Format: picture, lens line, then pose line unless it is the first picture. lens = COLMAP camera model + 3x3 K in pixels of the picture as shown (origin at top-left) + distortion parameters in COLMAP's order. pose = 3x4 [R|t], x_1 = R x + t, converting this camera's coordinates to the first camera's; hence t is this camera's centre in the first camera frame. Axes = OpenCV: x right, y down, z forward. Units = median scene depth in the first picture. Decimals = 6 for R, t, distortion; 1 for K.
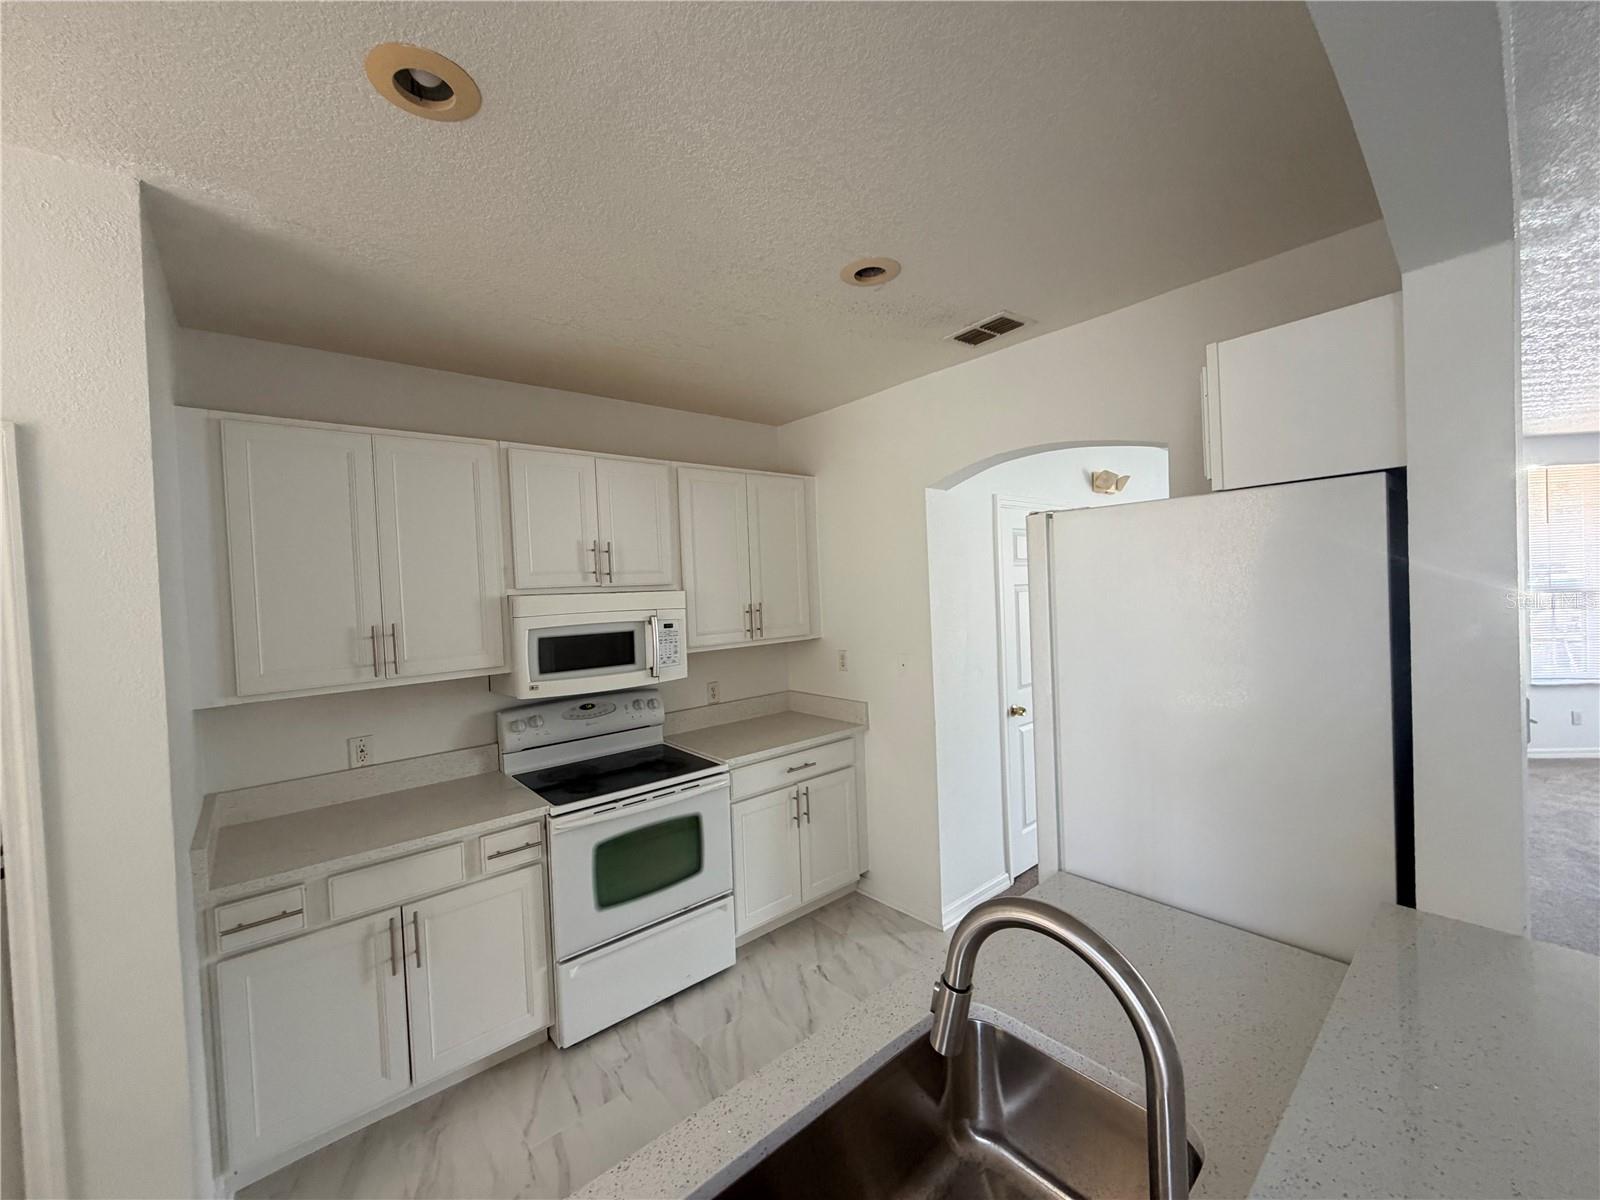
lens RADIAL K [[633.4, 0, 795.8], [0, 633.4, 598.0], [0, 0, 1]] dist [-0.001620, 0.000400]
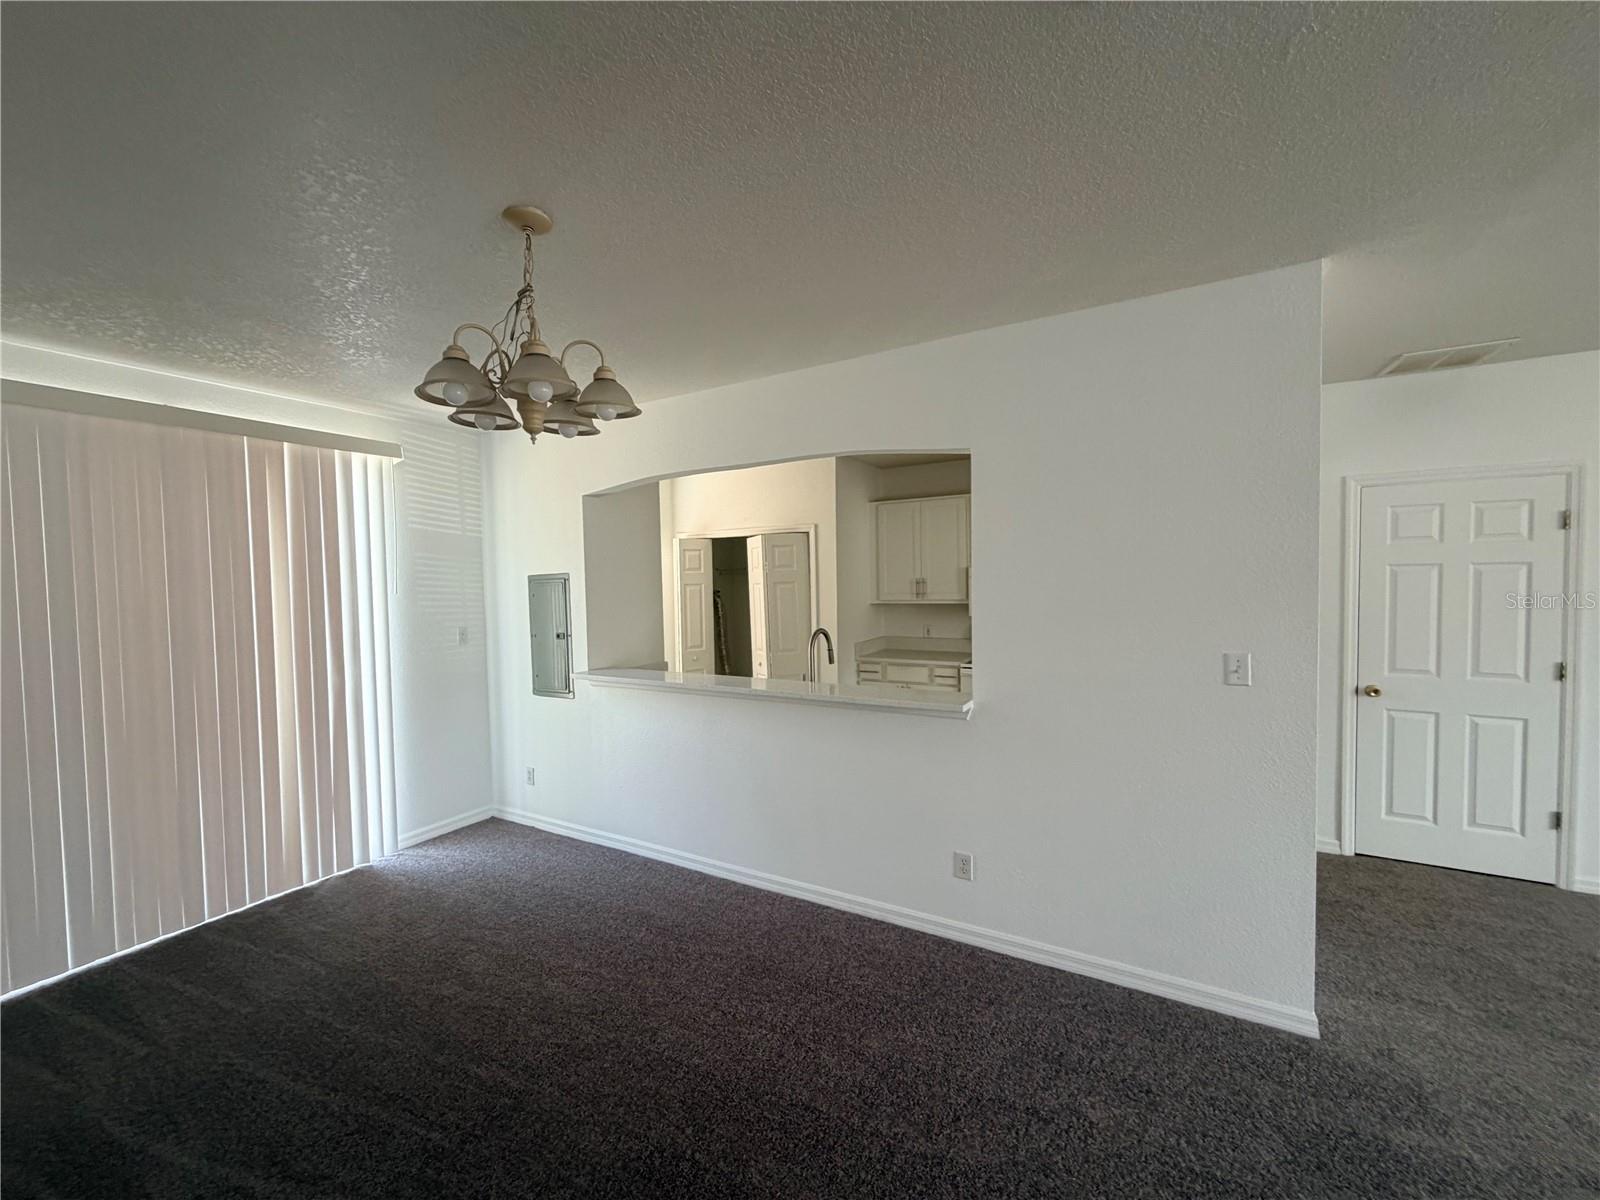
lens RADIAL K [[633.4, 0, 797.8], [0, 633.4, 602.6], [0, 0, 1]] dist [-0.001620, 0.000400]
pose [[0.337845, 0.071225, -0.938503, 1.233349], [-0.013417, 0.997396, 0.070865, -0.025864], [0.941106, -0.011349, 0.337921, -0.240084]]
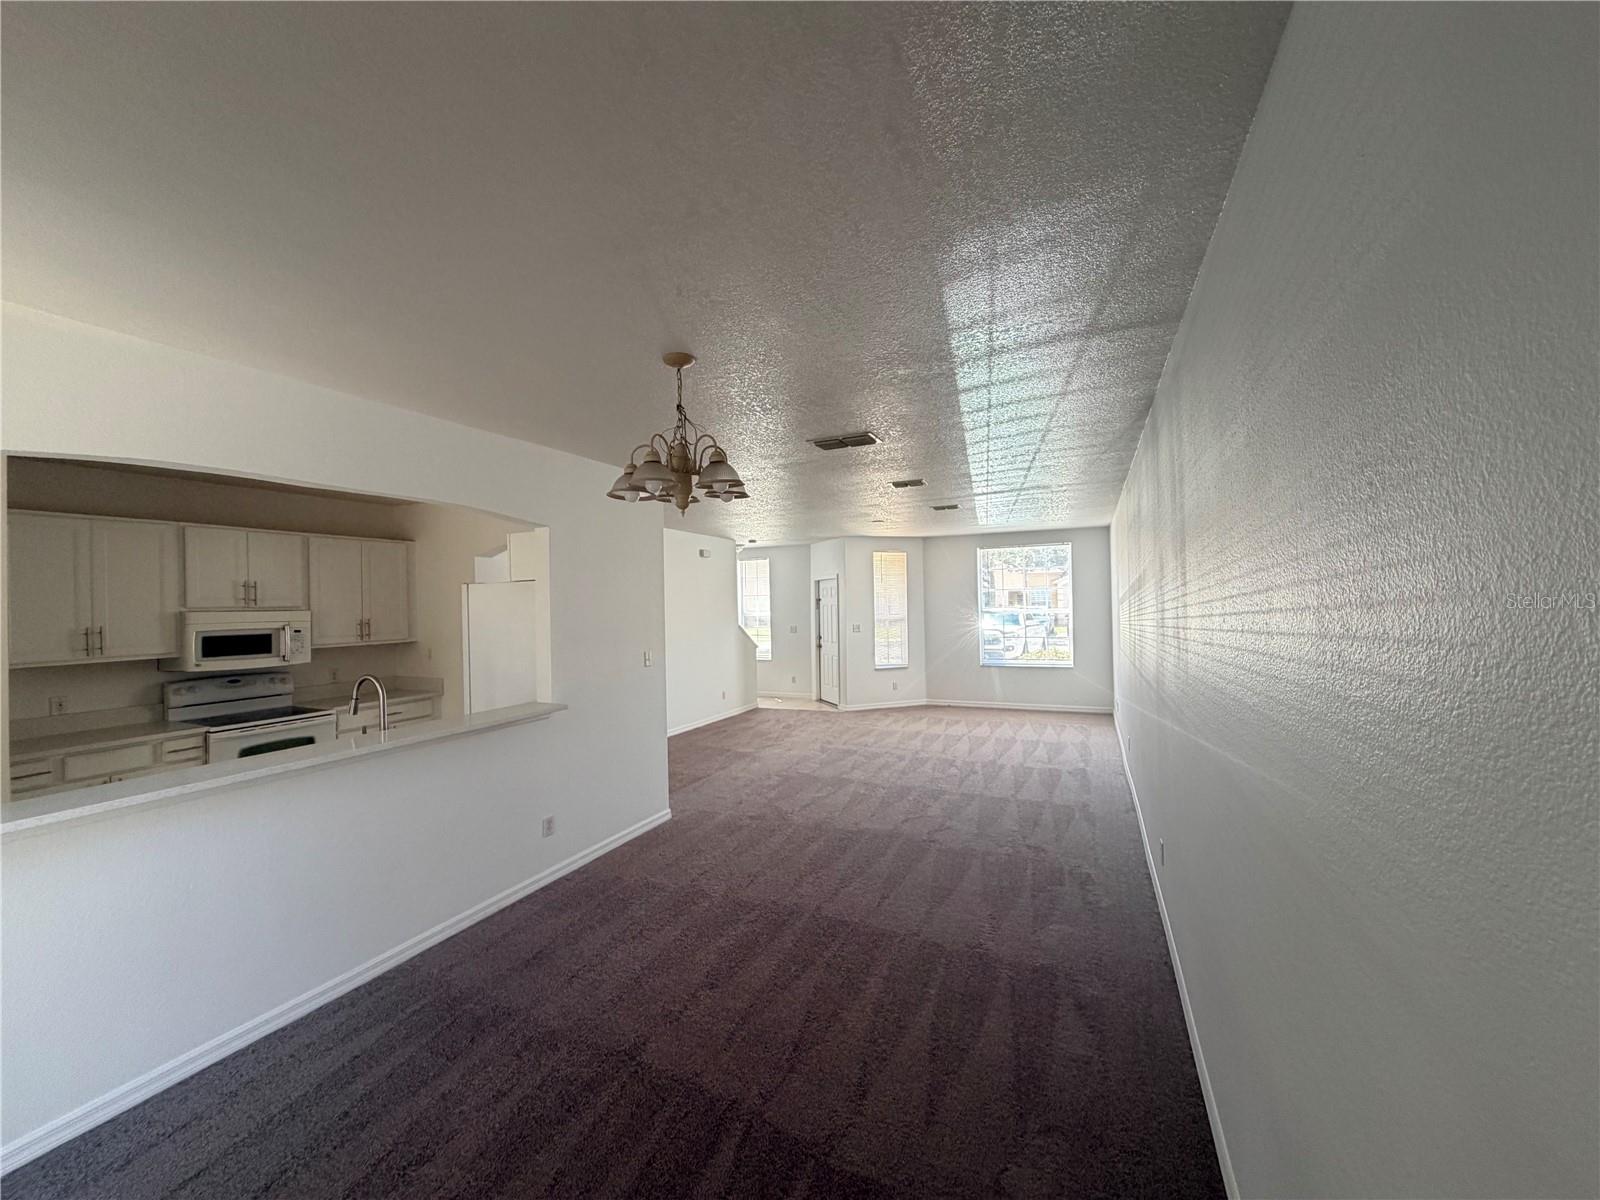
lens RADIAL K [[633.4, 0, 795.9], [0, 633.4, 597.7], [0, 0, 1]] dist [-0.001620, 0.000400]
pose [[0.907026, 0.025432, 0.420305, 0.308242], [-0.008759, 0.999098, -0.041550, 0.013123], [-0.420983, 0.034005, 0.906431, -1.151725]]
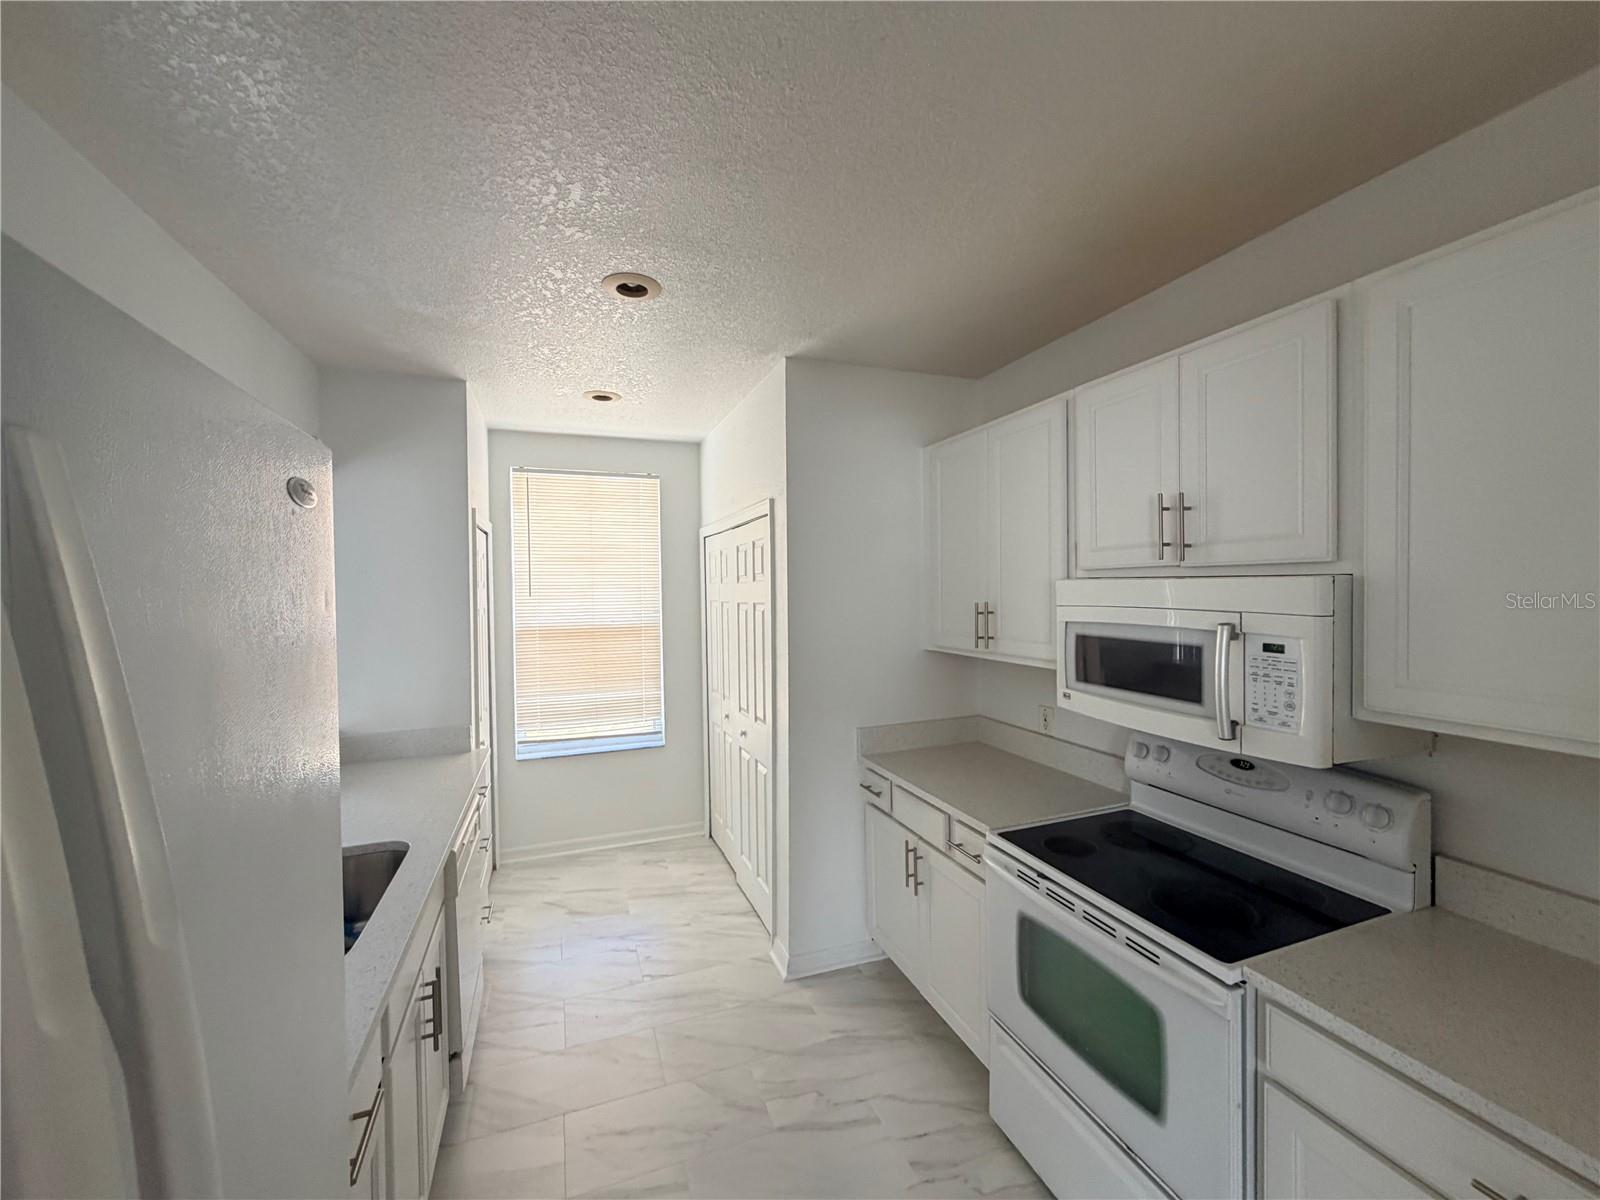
lens RADIAL K [[633.4, 0, 801.6], [0, 633.4, 605.1], [0, 0, 1]] dist [-0.001620, 0.000400]
pose [[-0.334750, 0.069900, -0.939711, 0.392389], [0.008714, 0.997432, 0.071089, -0.027977], [0.942267, 0.015608, -0.334499, 0.860426]]
